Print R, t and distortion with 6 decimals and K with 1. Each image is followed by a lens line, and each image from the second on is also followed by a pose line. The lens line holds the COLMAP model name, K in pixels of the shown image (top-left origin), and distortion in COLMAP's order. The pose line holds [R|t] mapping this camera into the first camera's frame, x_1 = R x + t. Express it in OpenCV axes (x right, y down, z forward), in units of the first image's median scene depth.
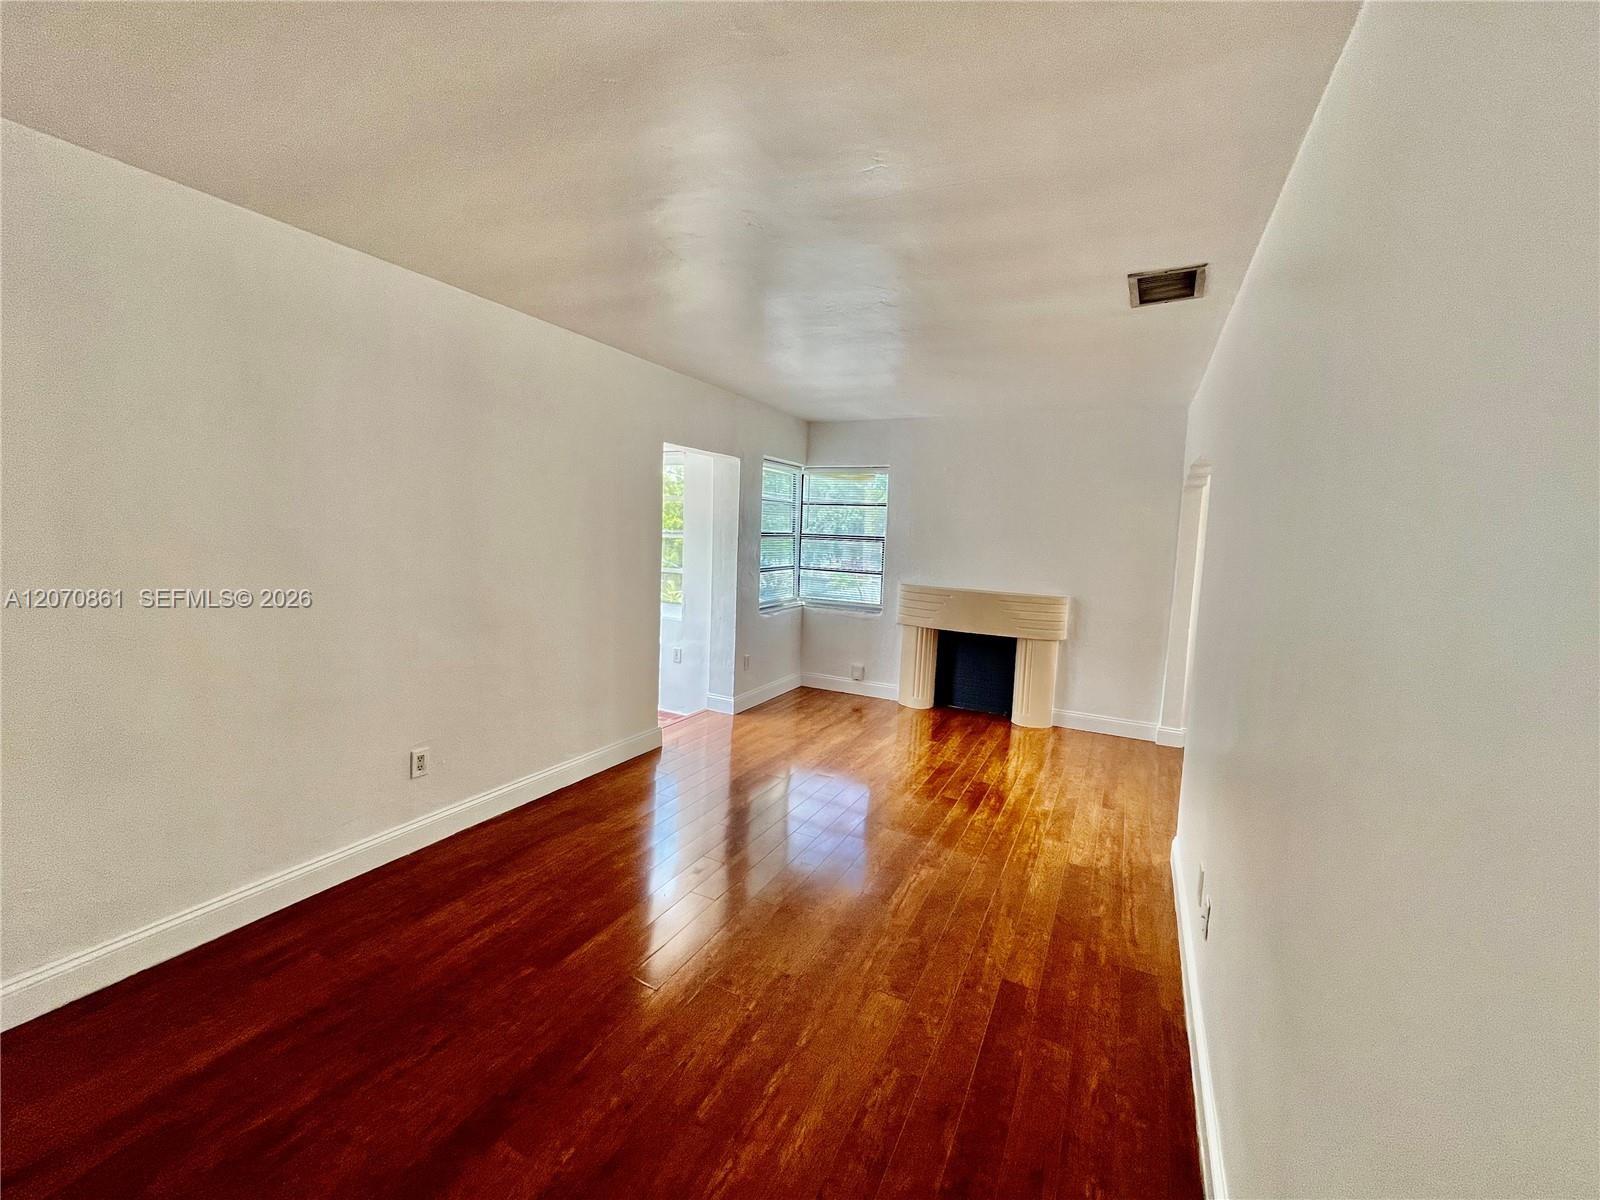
lens RADIAL K [[651.2, 0, 799.3], [0, 651.2, 590.1], [0, 0, 1]] dist [-0.001744, -0.000418]
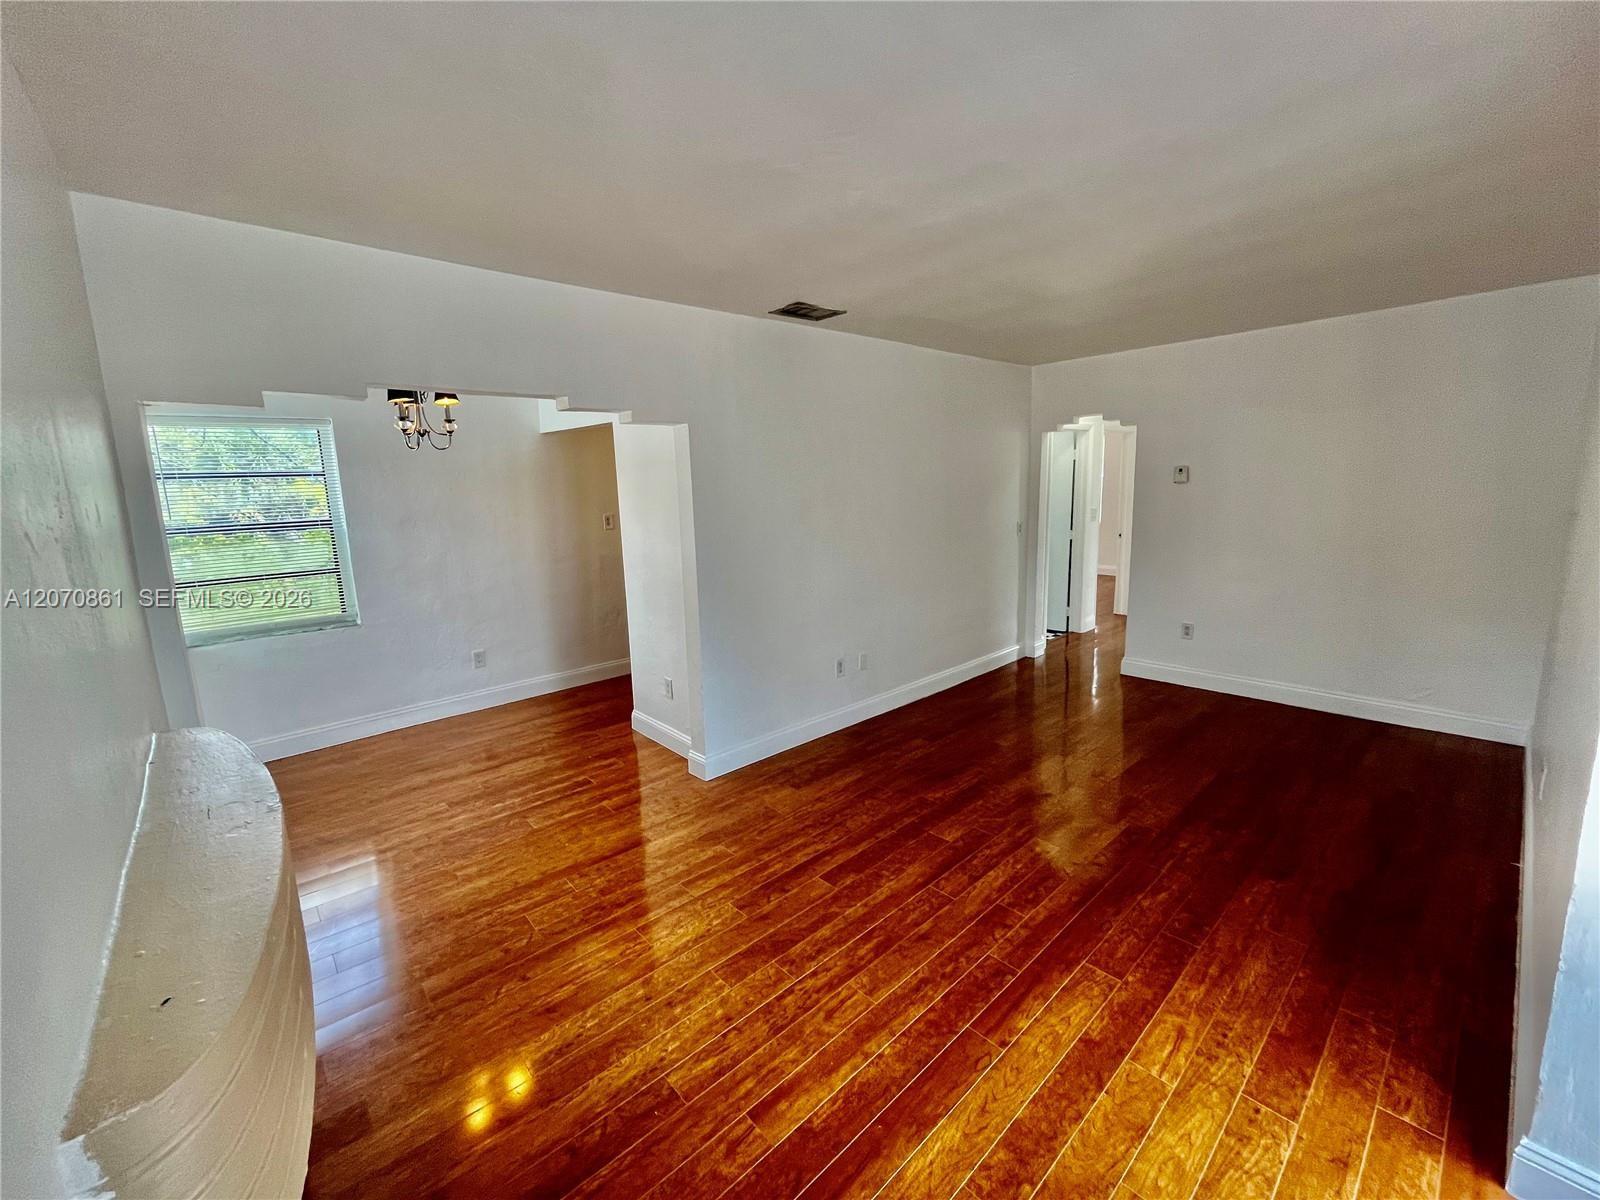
lens RADIAL K [[649.2, 0, 800.9], [0, 649.2, 587.4], [0, 0, 1]] dist [-0.002763, -0.000314]
pose [[-0.933547, -0.068177, 0.351912, 0.023708], [0.030311, 0.963216, 0.267013, -0.133386], [-0.357172, 0.259936, -0.897141, 1.181376]]
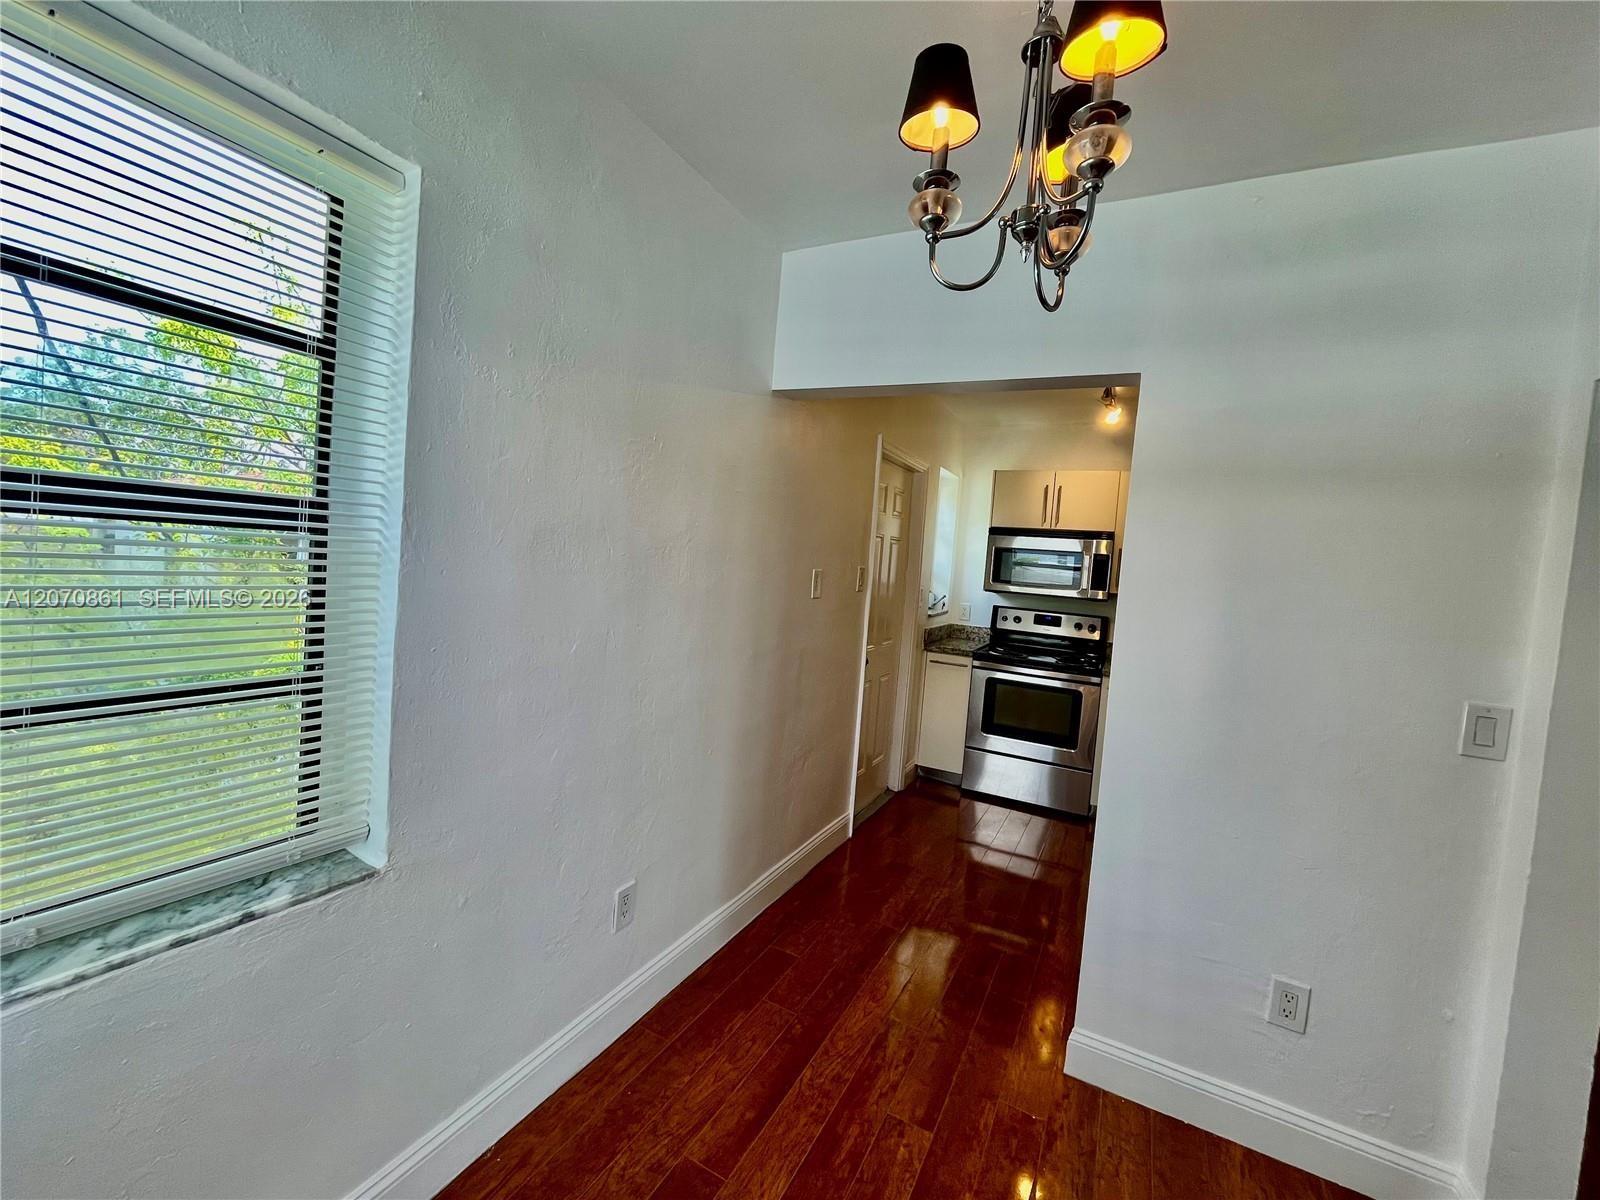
lens RADIAL K [[651.2, 0, 799.3], [0, 651.2, 590.1], [0, 0, 1]] dist [-0.001744, -0.000418]
pose [[-0.993137, -0.116823, 0.005676, 0.716305], [-0.114899, 0.983550, 0.139387, -0.033754], [-0.021866, 0.137778, -0.990222, 0.863548]]
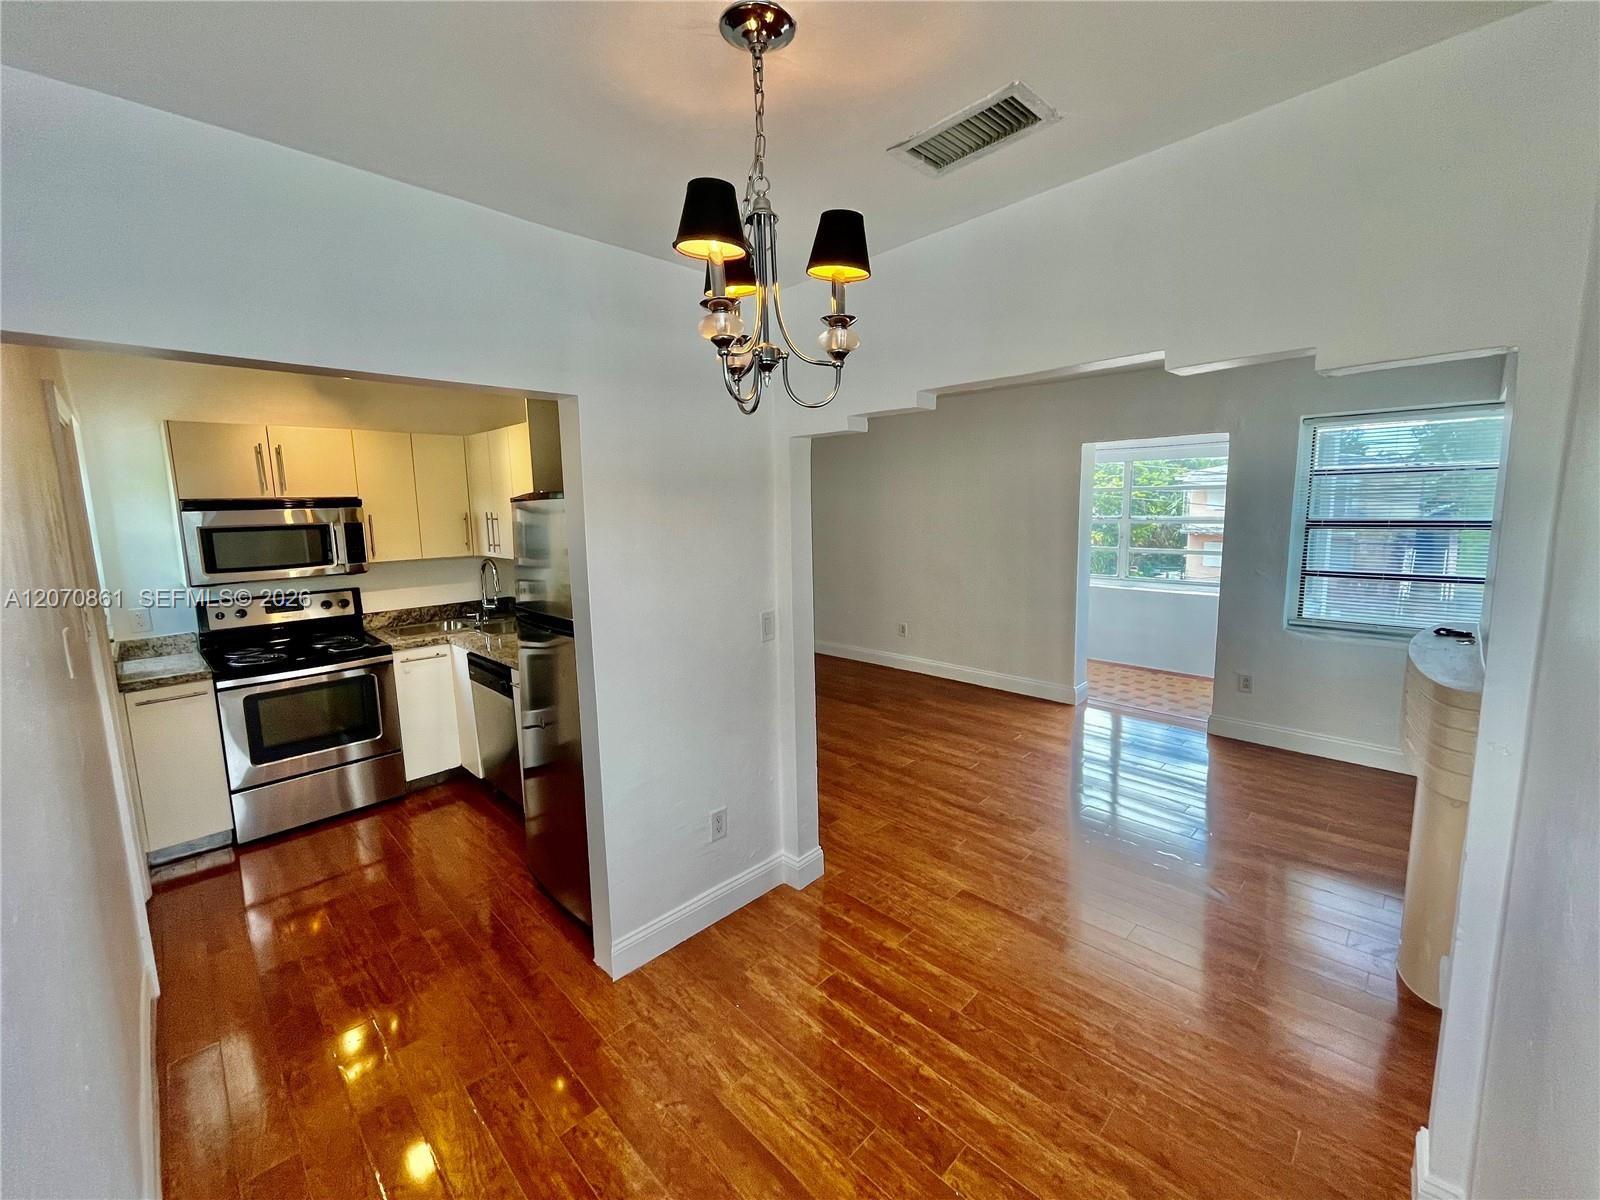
lens RADIAL K [[651.2, 0, 799.3], [0, 651.2, 590.1], [0, 0, 1]] dist [-0.001744, -0.000418]
pose [[-0.308951, 0.096964, -0.946122, 0.900189], [-0.076564, 0.989025, 0.126363, -0.064627], [0.947991, 0.111479, -0.298136, 0.755684]]
